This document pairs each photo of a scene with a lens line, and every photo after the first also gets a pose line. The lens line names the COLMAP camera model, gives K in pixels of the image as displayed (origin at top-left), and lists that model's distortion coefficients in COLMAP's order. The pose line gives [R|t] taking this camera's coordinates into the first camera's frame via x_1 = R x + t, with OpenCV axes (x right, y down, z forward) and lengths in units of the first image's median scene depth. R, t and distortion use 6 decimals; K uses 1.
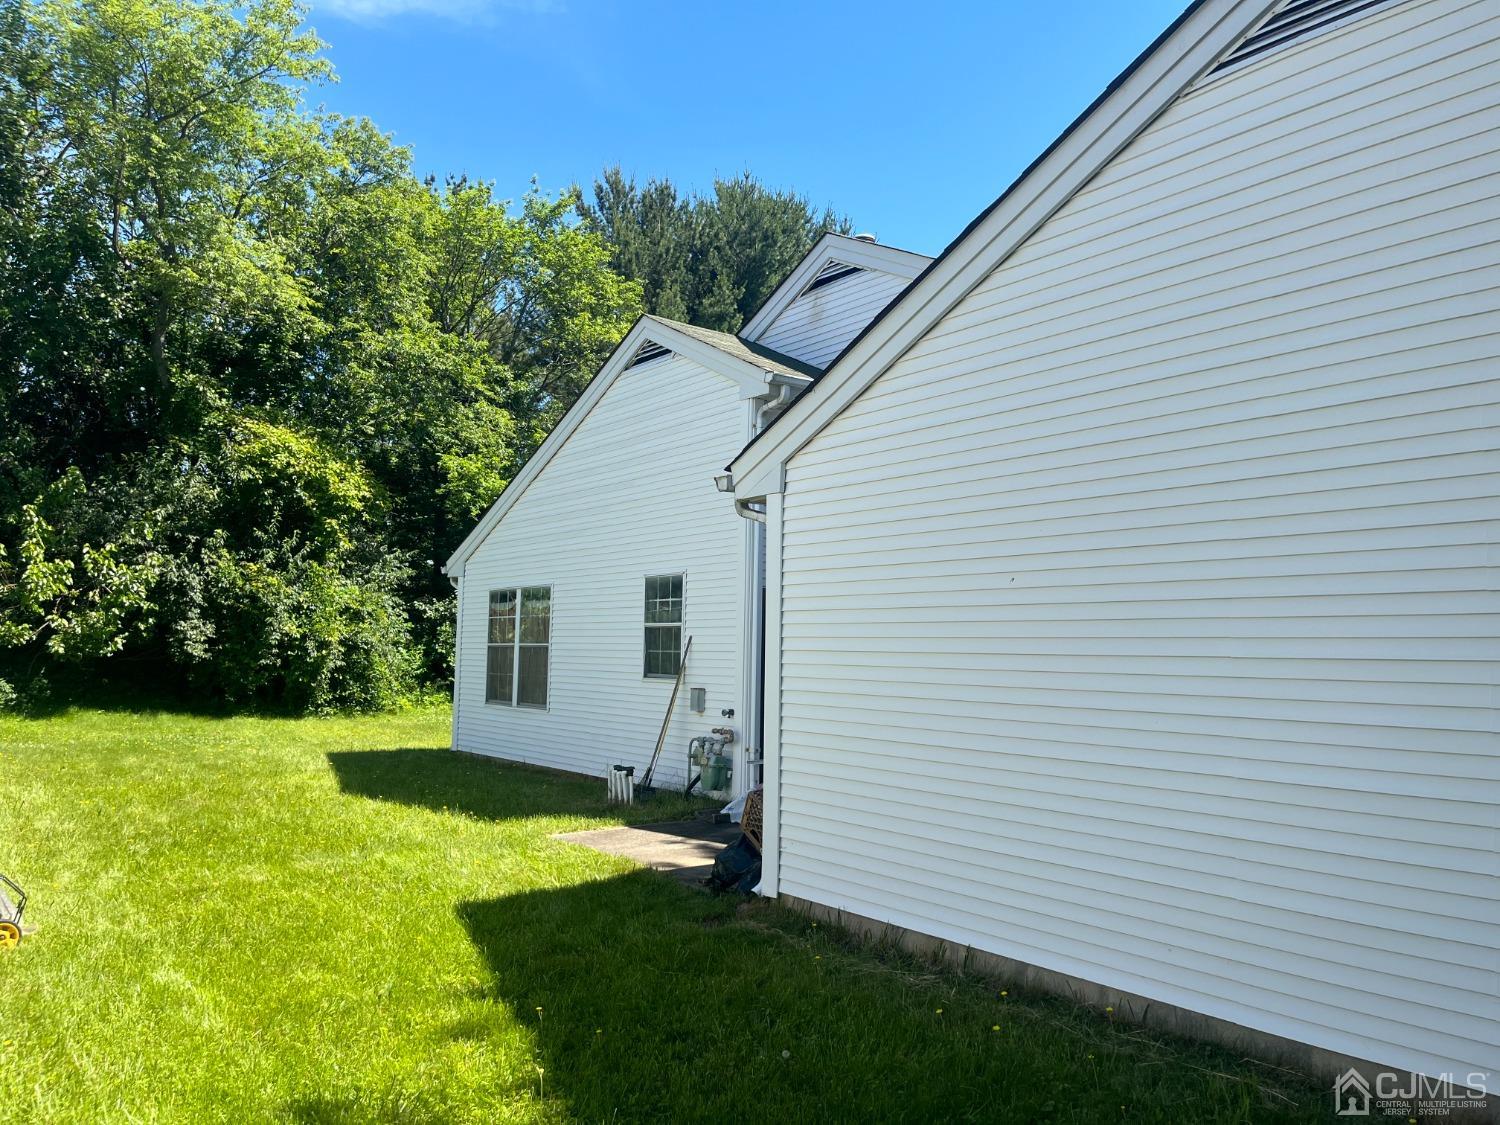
lens RADIAL K [[1166.1, 0, 750.0], [0, 1166.1, 562.5], [0, 0, 1]] dist [0.059150, -0.003210]
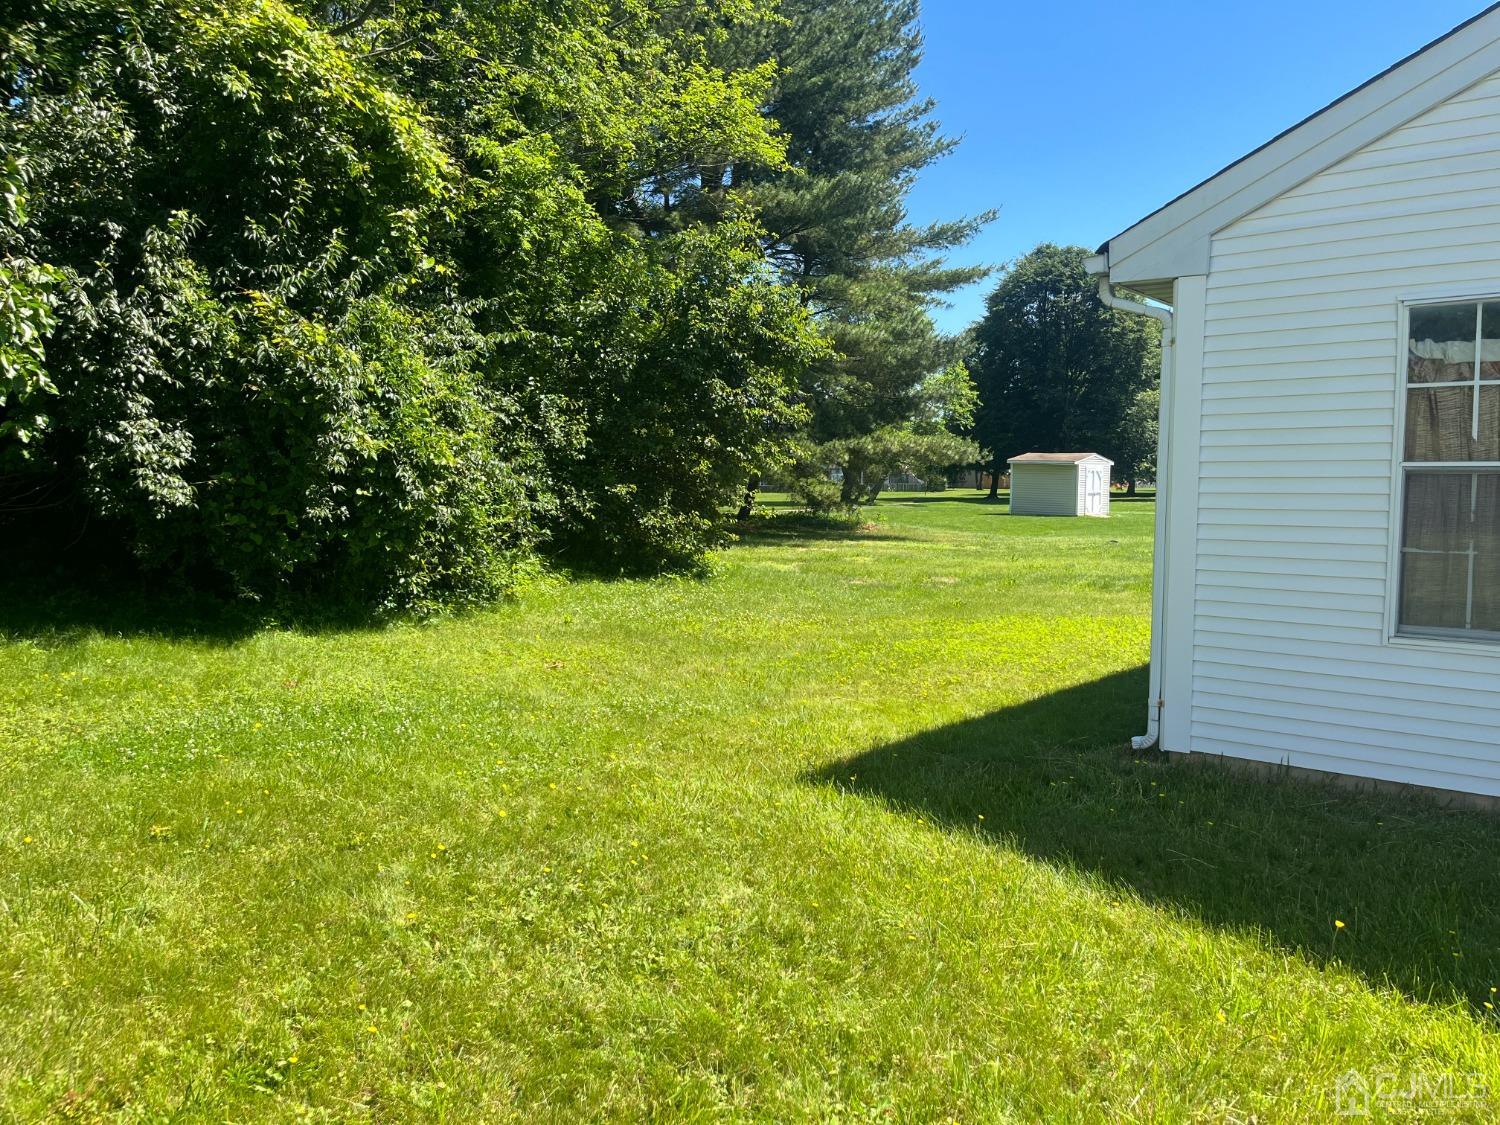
lens RADIAL K [[1166.1, 0, 750.0], [0, 1166.1, 562.5], [0, 0, 1]] dist [0.059150, -0.003210]
pose [[0.973695, -0.030311, 0.225830, -0.350723], [-0.003985, 0.988696, 0.149883, 0.034103], [-0.227820, -0.146840, 0.962567, 0.514842]]
